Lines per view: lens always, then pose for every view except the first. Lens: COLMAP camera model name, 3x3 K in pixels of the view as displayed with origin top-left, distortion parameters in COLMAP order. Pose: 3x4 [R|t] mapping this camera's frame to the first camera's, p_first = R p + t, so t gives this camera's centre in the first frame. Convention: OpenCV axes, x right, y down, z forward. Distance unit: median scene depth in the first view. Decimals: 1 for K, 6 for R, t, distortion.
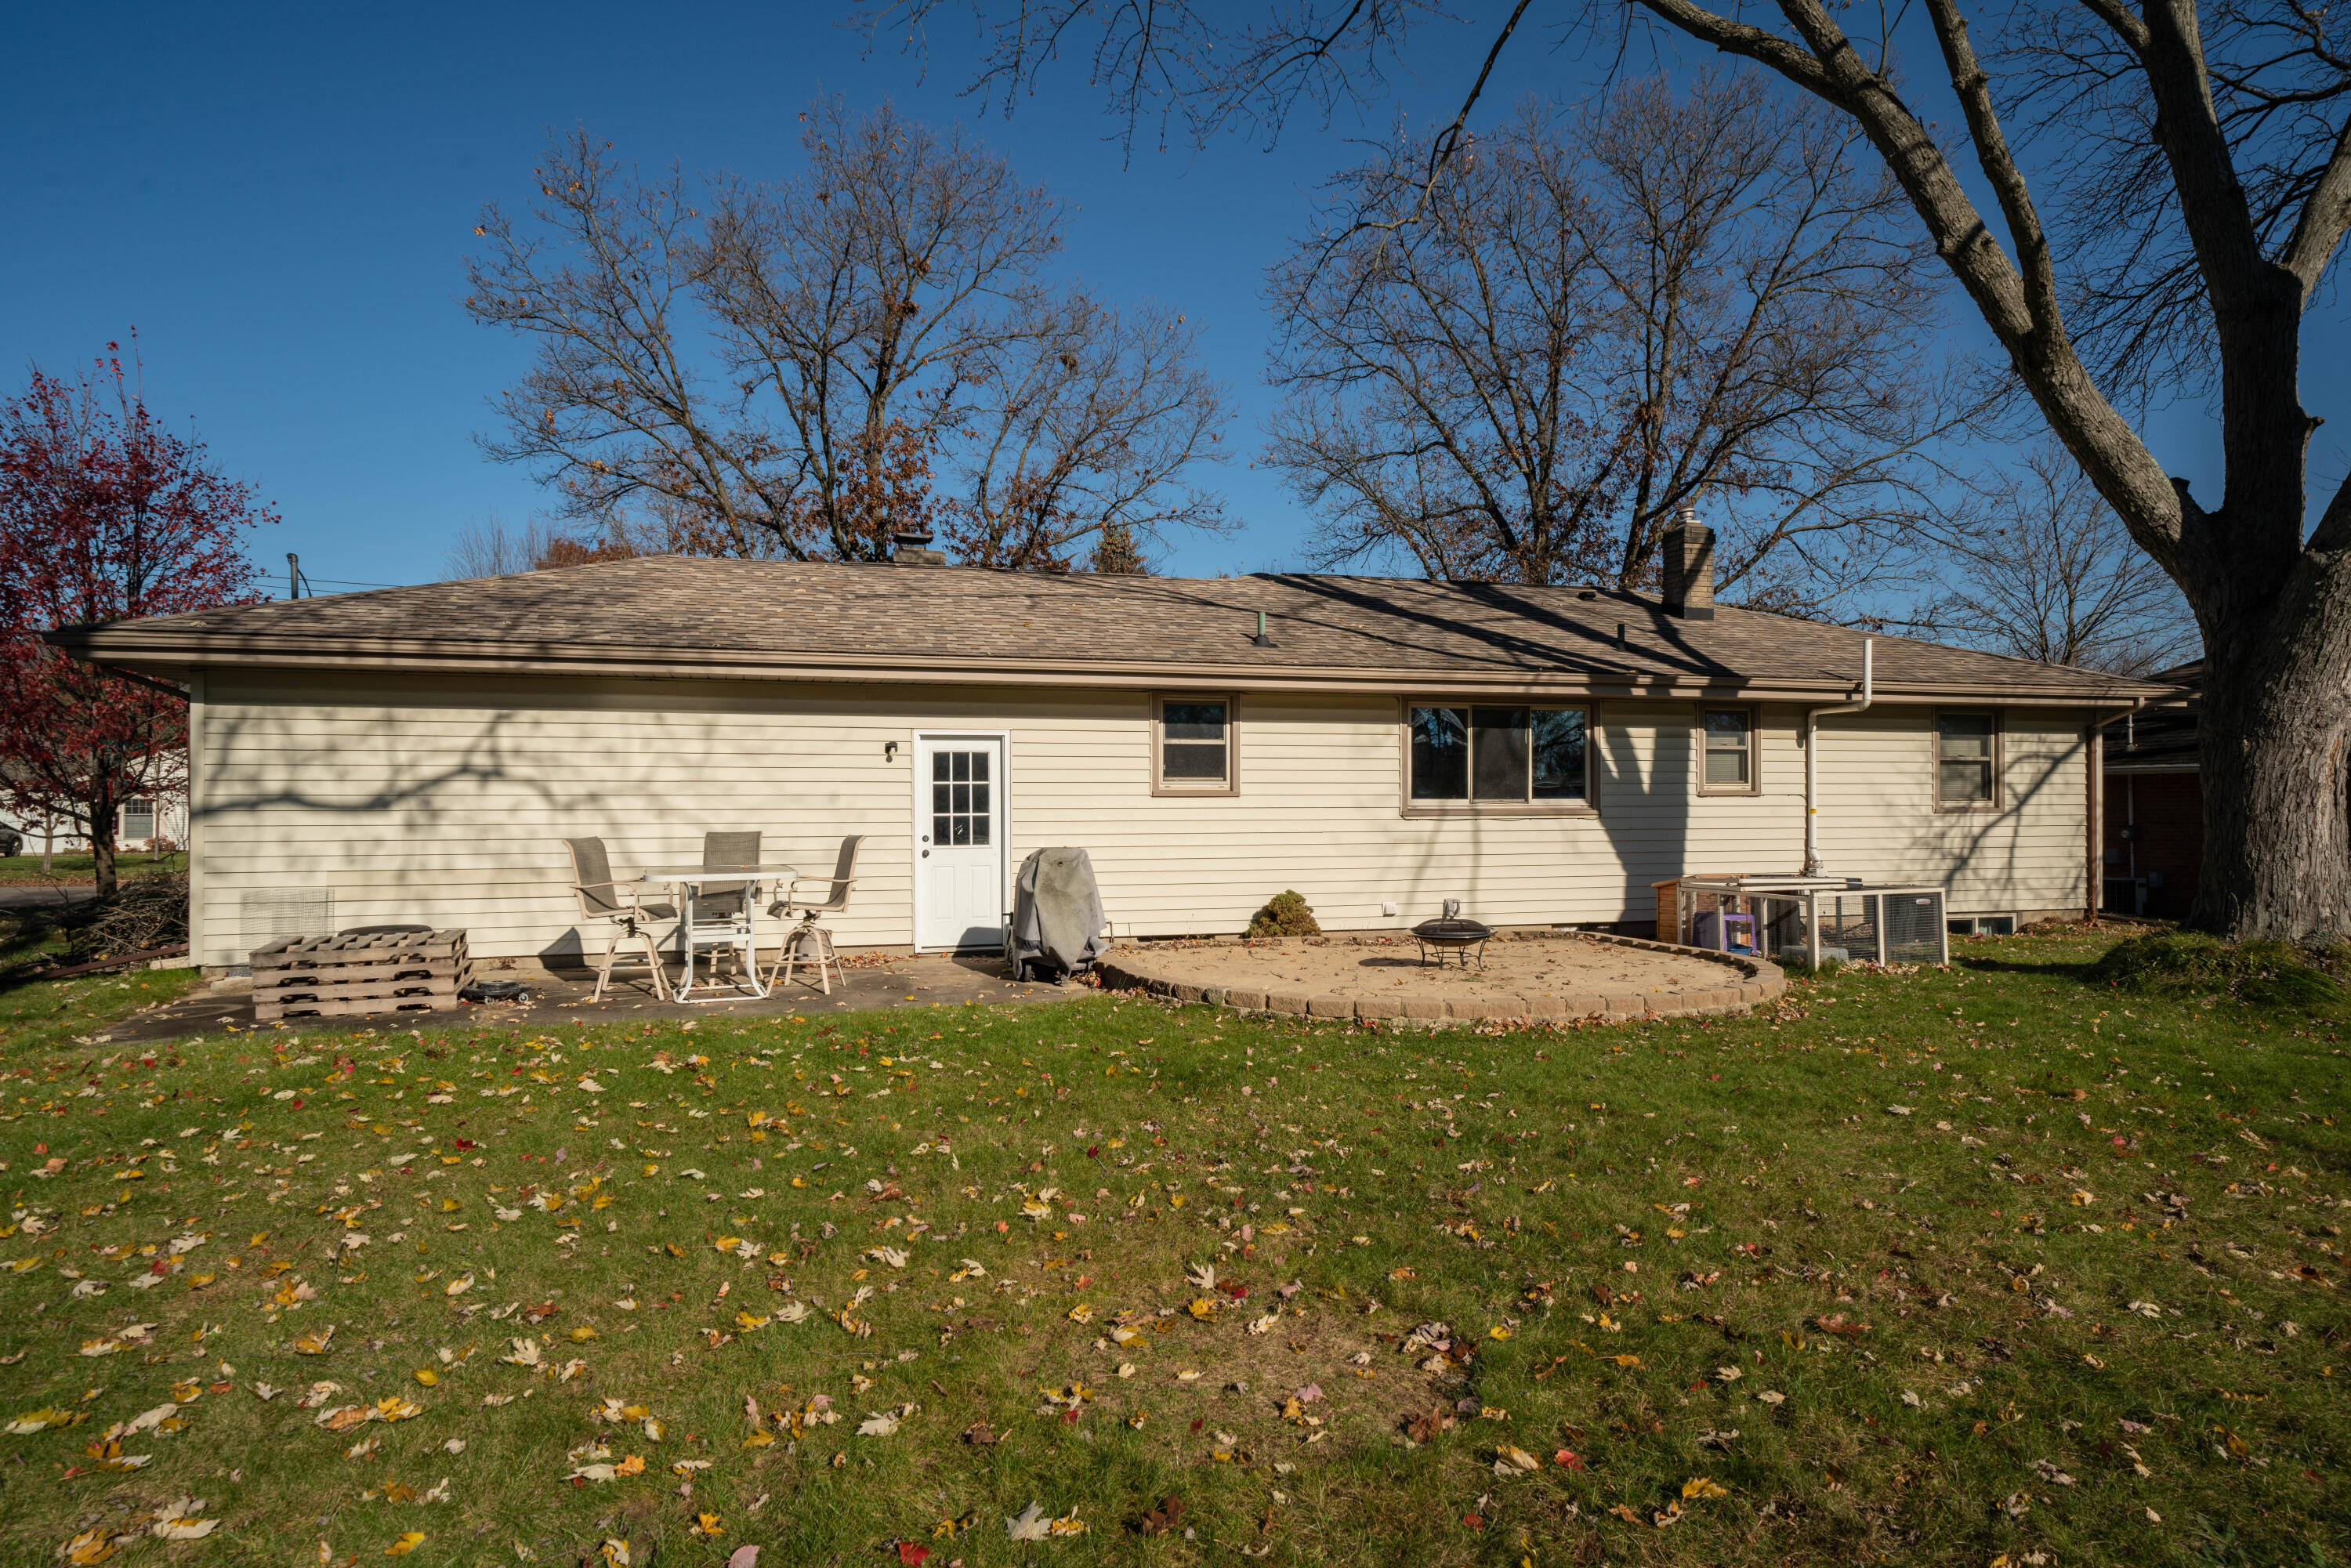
lens RADIAL K [[1414.1, 0, 1176.5], [0, 1414.1, 786.8], [0, 0, 1]] dist [0.031605, 0.000959]
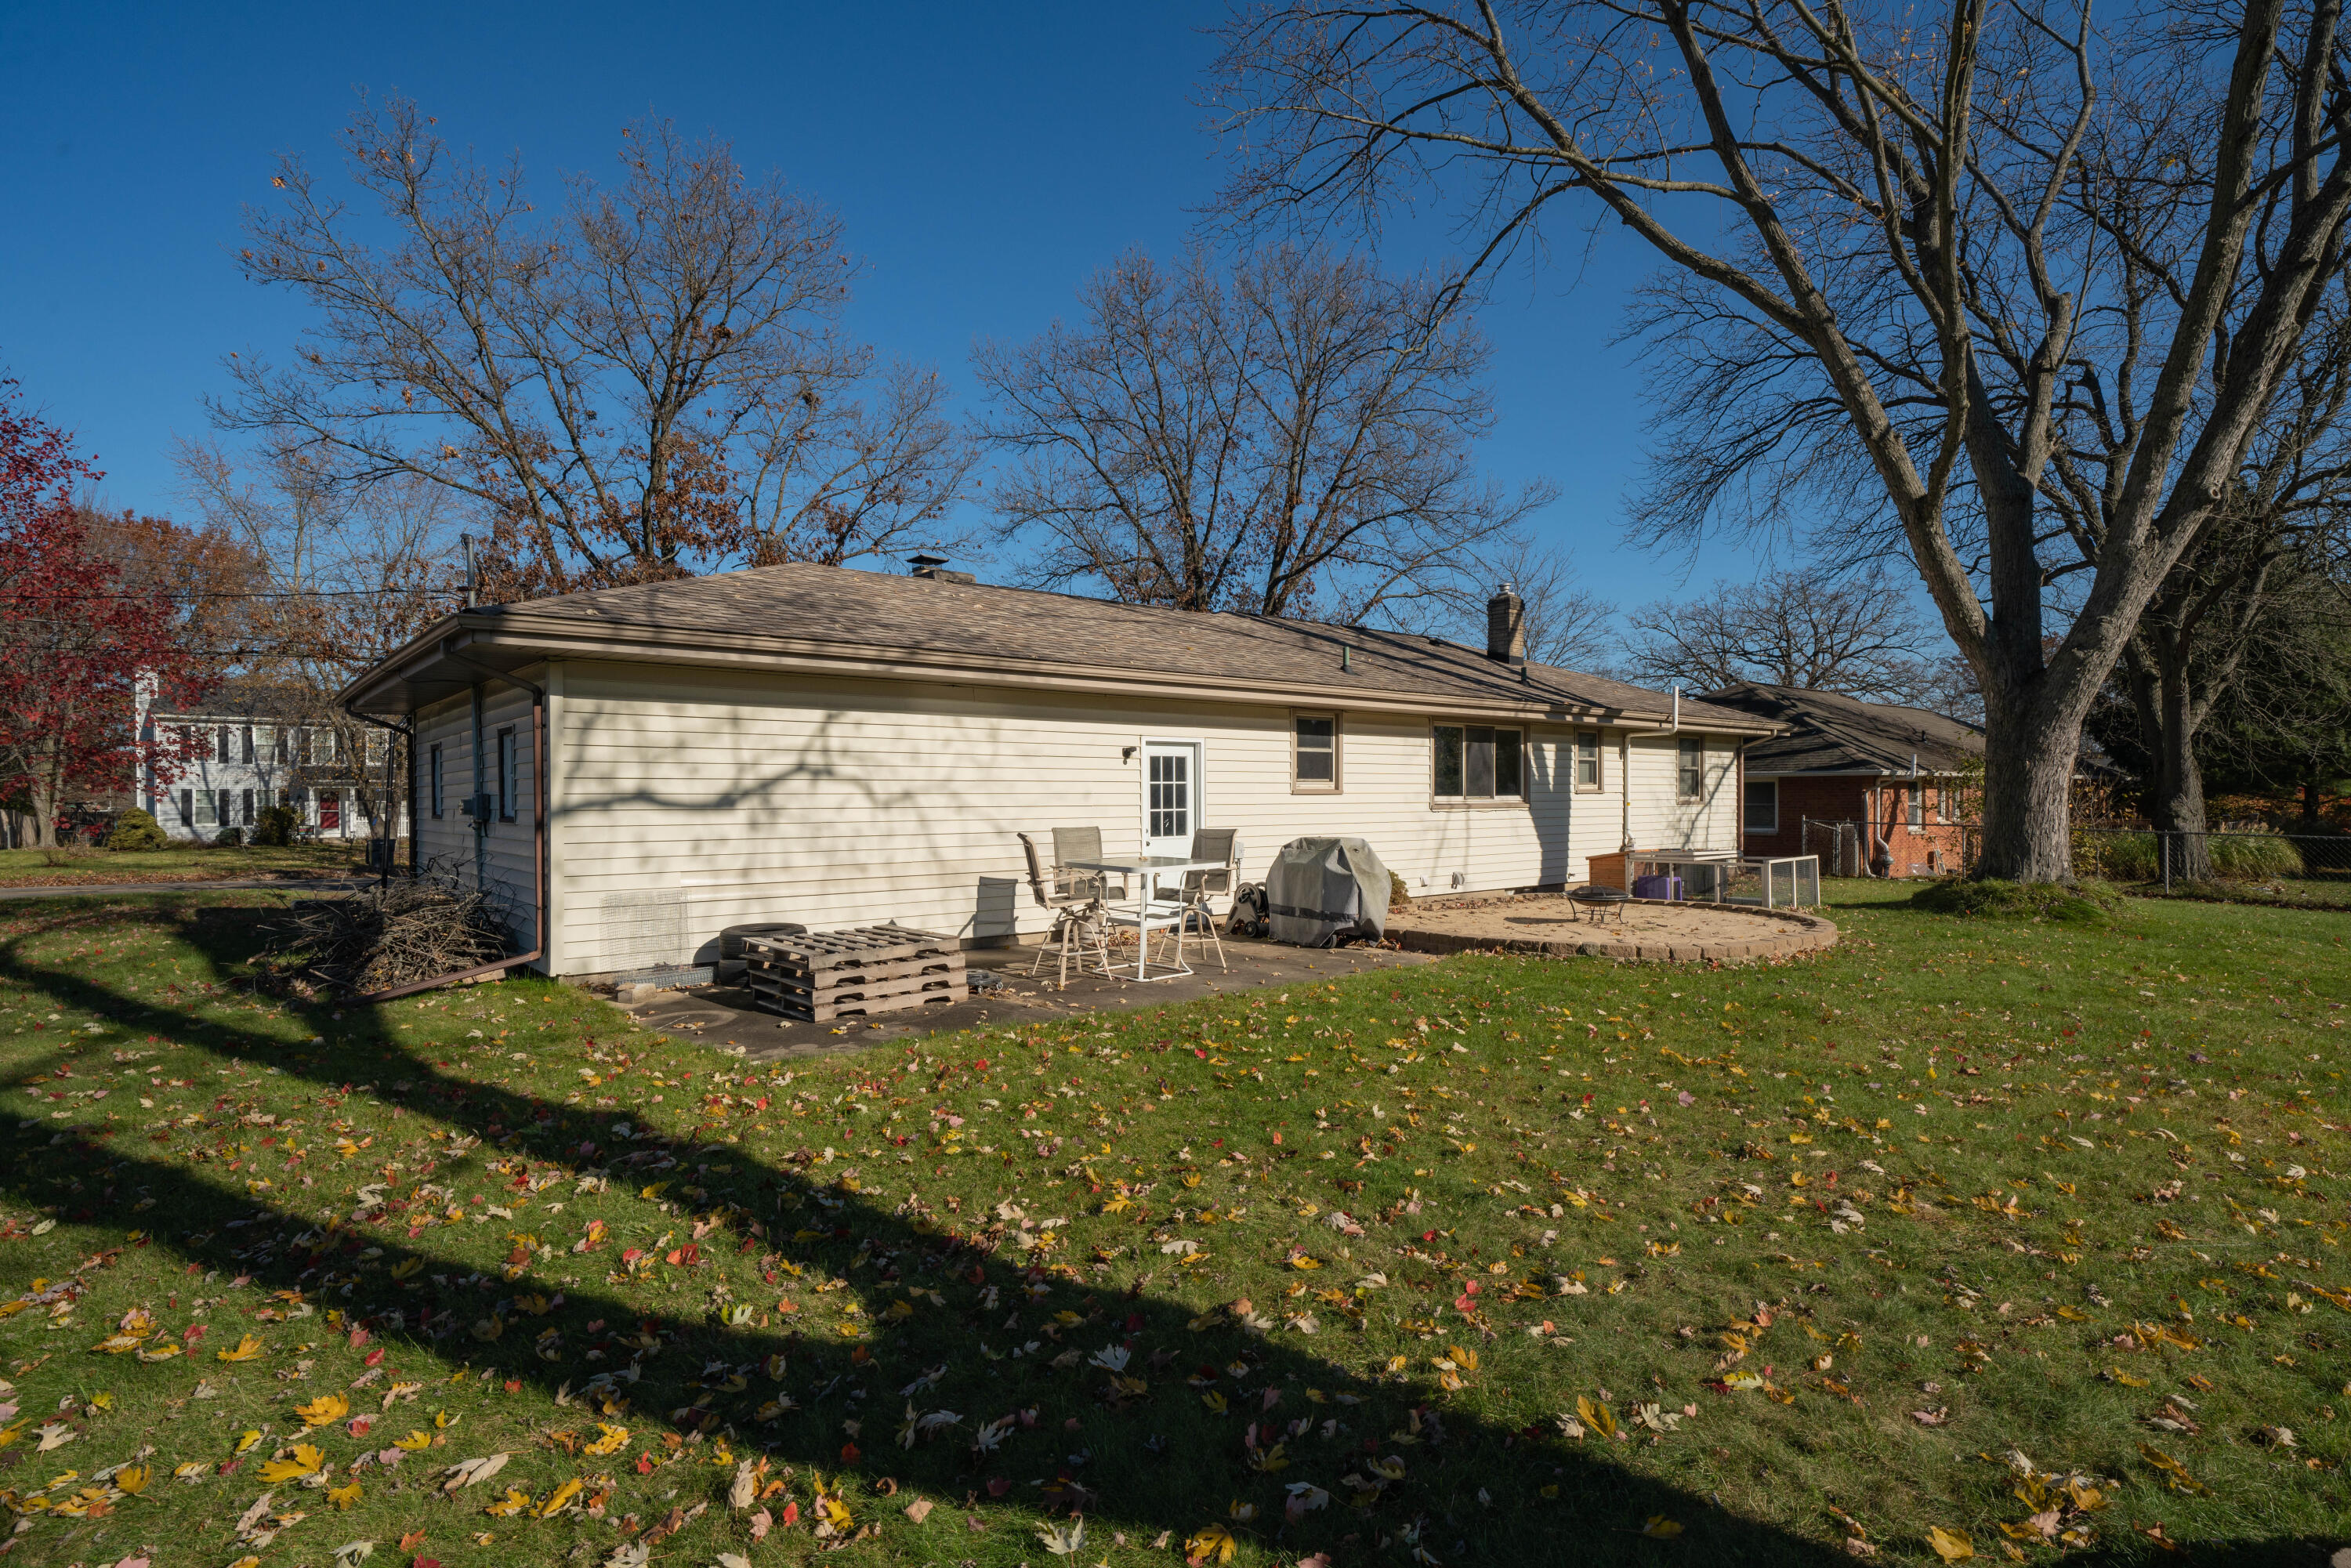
lens RADIAL K [[1180.2, 0, 1175.7], [0, 1180.2, 788.8], [0, 0, 1]] dist [0.012093, 0.000073]
pose [[0.916842, 0.002009, 0.399245, -0.531517], [-0.004529, 0.999975, 0.005367, -0.002940], [-0.399224, -0.006729, 0.916829, 0.110401]]
